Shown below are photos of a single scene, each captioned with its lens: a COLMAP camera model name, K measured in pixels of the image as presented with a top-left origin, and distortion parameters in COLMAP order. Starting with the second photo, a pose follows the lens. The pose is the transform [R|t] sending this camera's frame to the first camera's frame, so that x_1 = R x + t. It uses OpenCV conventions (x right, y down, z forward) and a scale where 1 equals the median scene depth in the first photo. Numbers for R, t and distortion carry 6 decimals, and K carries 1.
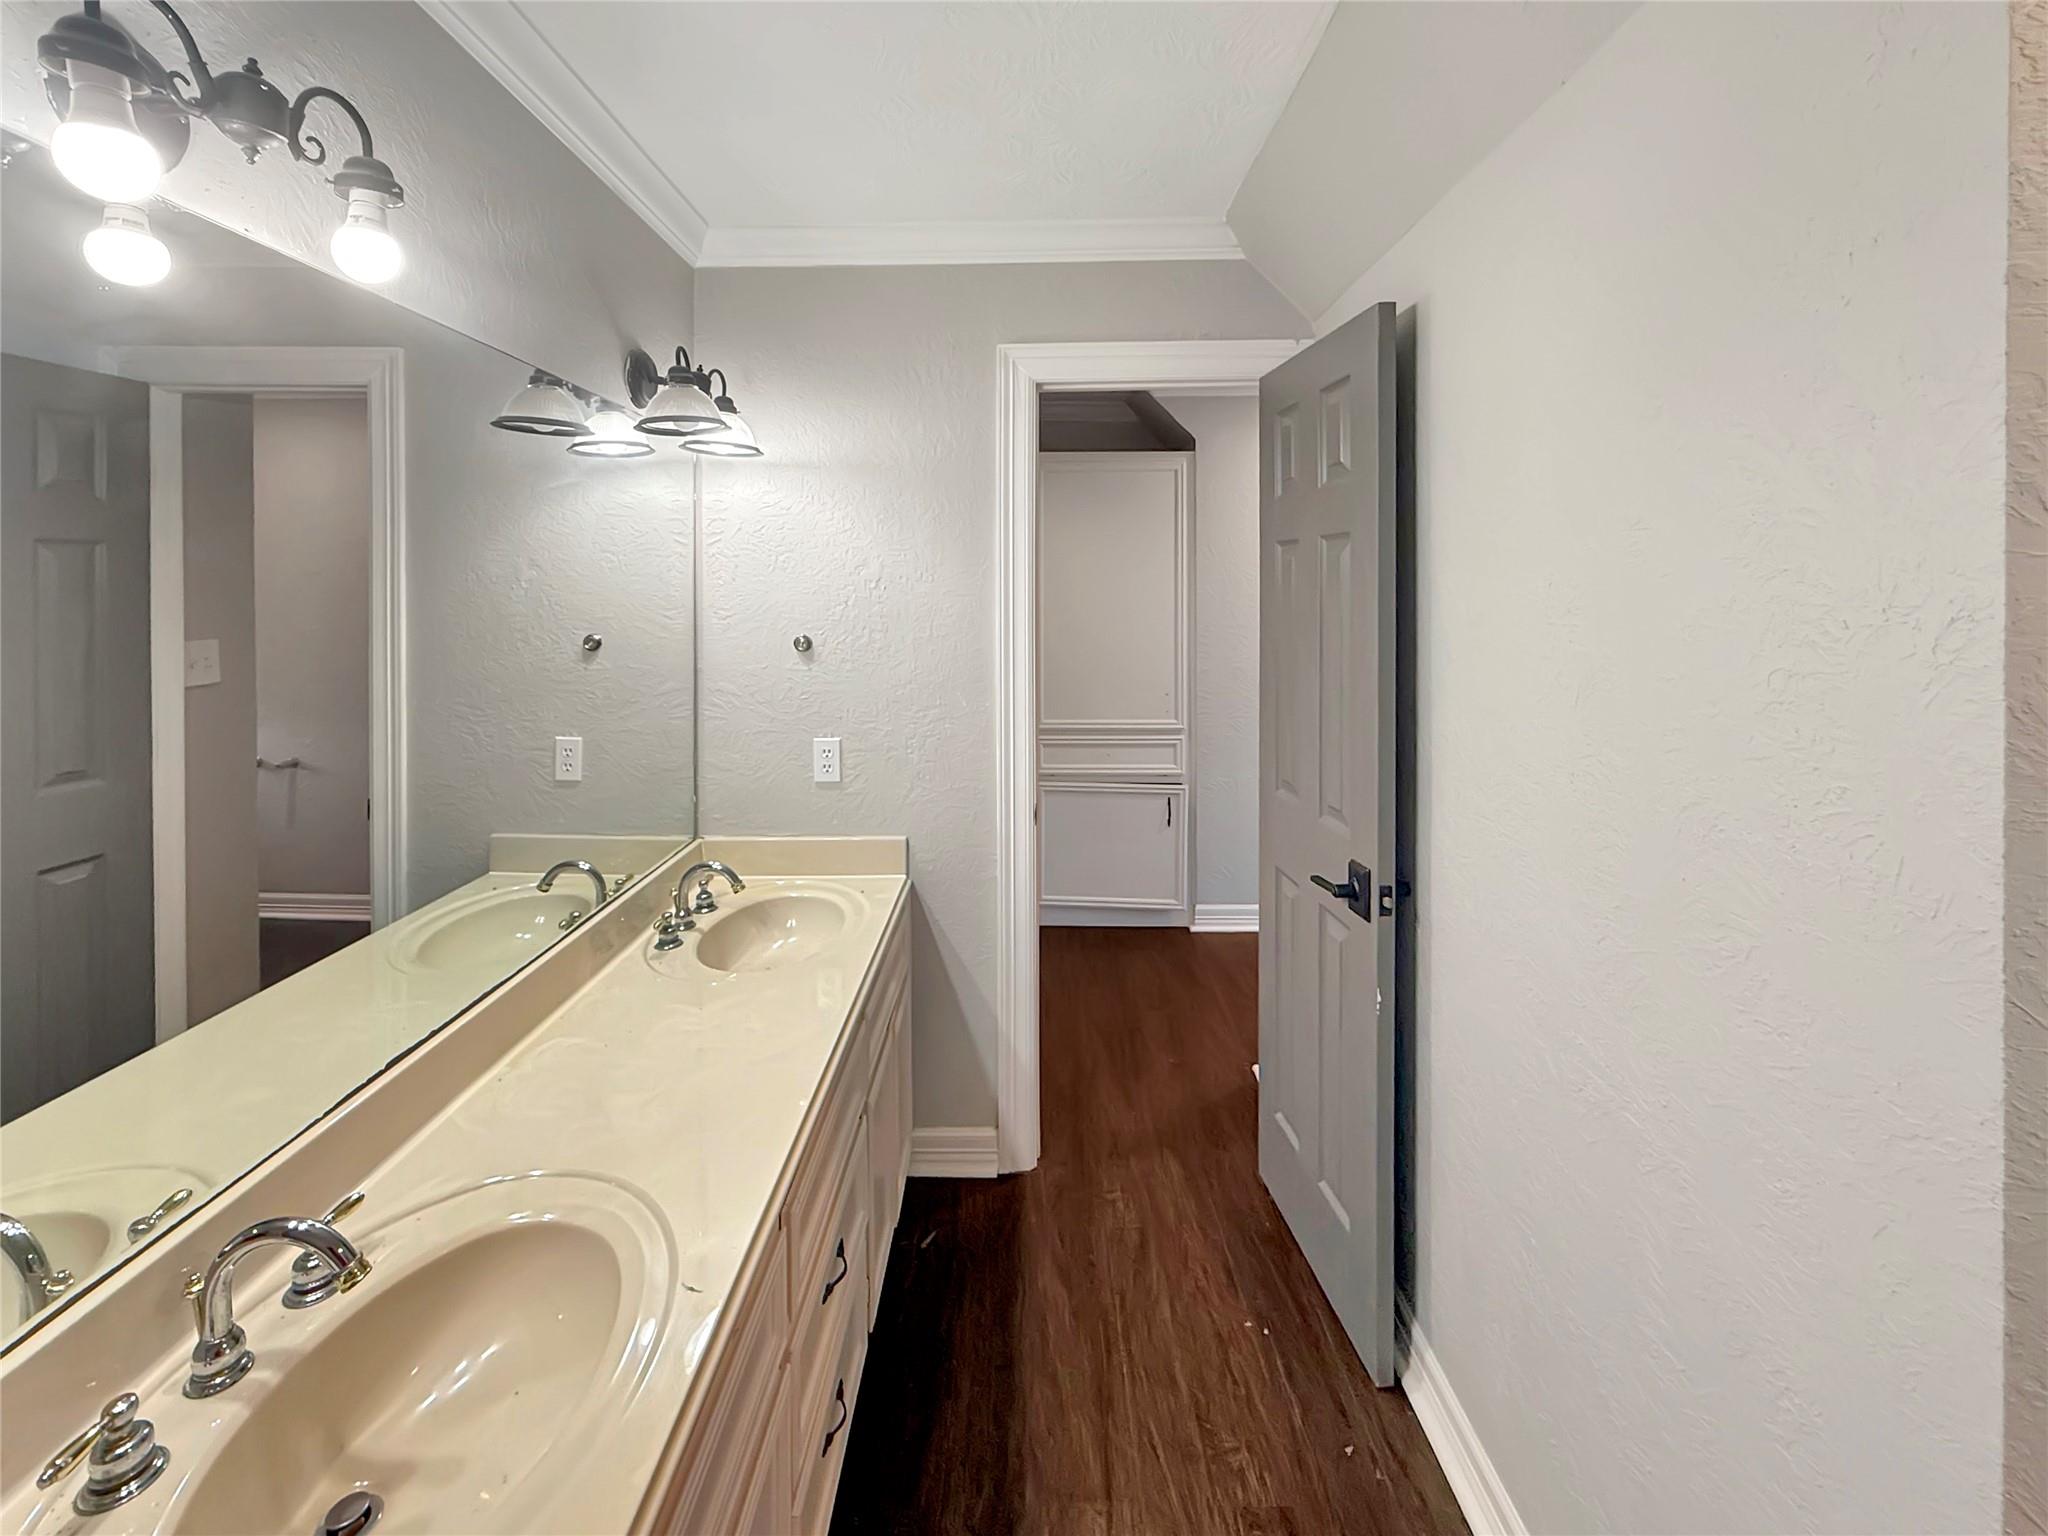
lens RADIAL K [[858.5, 0, 1014.1], [0, 858.5, 760.2], [0, 0, 1]] dist [-0.002187, 0.000812]
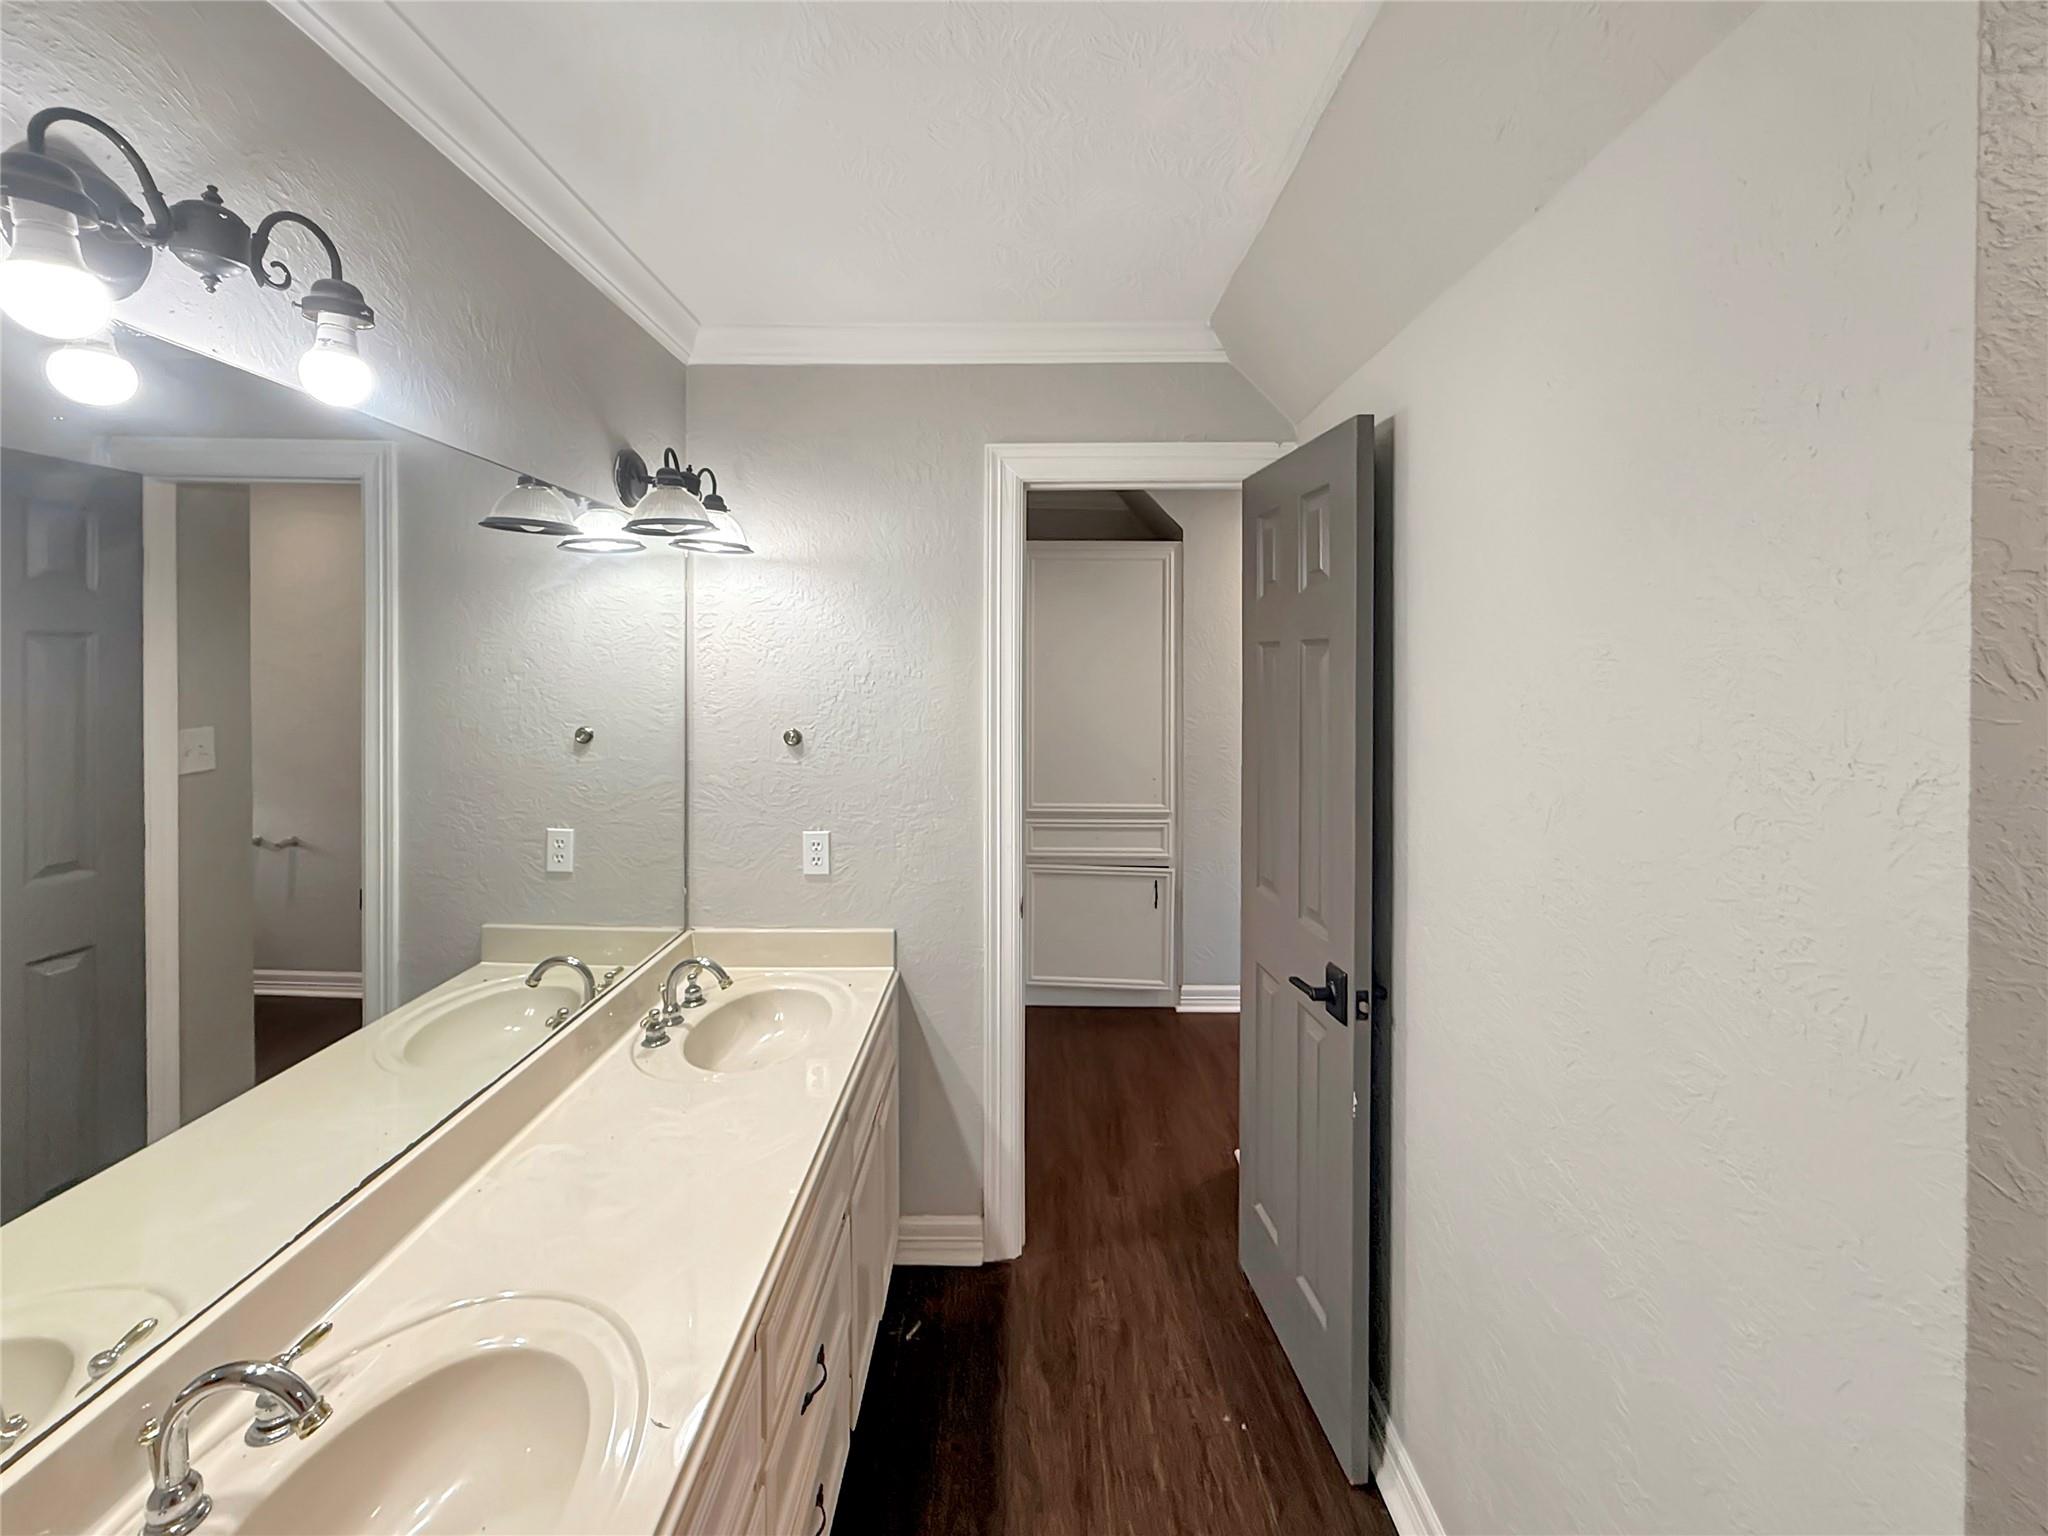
lens RADIAL K [[815.5, 0, 1038.4], [0, 815.5, 774.4], [0, 0, 1]] dist [-0.001287, 0.000545]
pose [[0.999941, 0.002889, 0.010425, 0.037721], [-0.002905, 0.999995, 0.001509, -0.104957], [-0.010420, -0.001539, 0.999945, 0.038116]]
